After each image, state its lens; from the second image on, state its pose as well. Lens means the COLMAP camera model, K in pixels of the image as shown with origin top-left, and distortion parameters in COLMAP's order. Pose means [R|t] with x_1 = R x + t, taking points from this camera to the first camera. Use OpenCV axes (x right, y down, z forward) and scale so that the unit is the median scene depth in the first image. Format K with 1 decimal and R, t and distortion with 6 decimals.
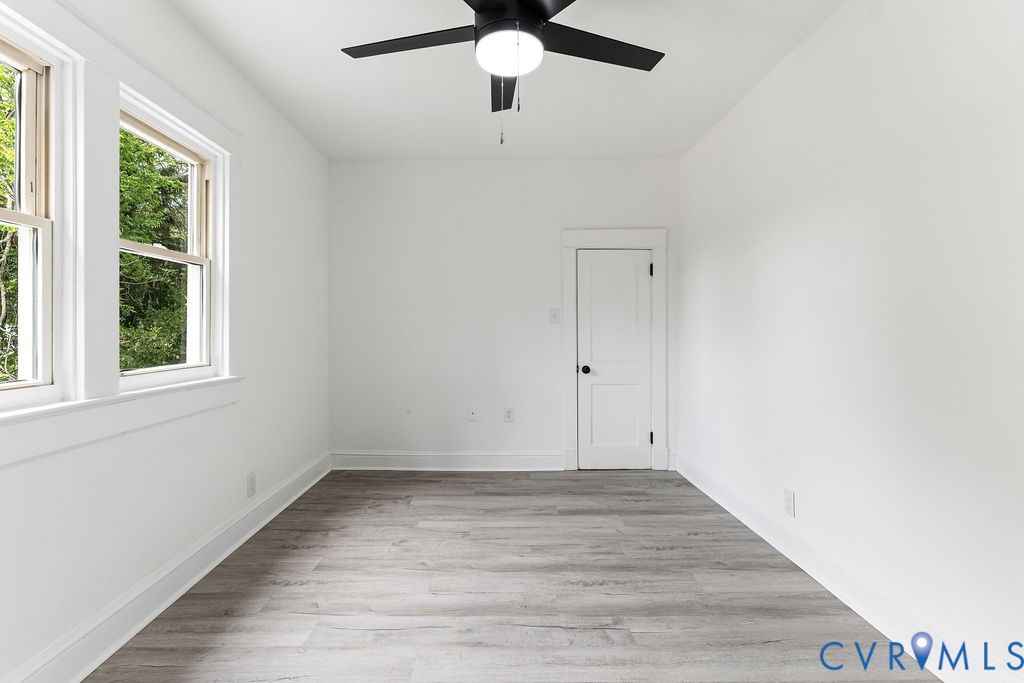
lens RADIAL K [[484.8, 0, 506.5], [0, 484.8, 319.6], [0, 0, 1]] dist [0.000713, -0.001070]
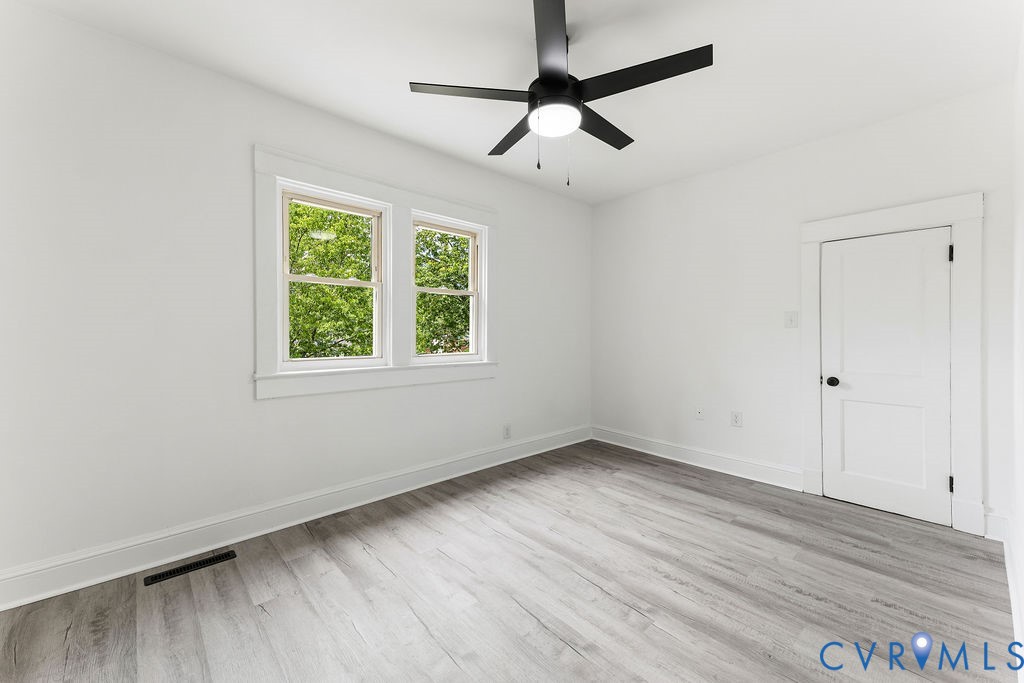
lens RADIAL K [[417.4, 0, 516.7], [0, 417.4, 325.4], [0, 0, 1]] dist [0.028454, -0.000492]
pose [[0.662416, -0.010543, -0.749062, 0.499552], [0.011196, 0.999929, -0.004173, 0.000672], [0.749053, -0.005622, 0.662487, 0.117171]]
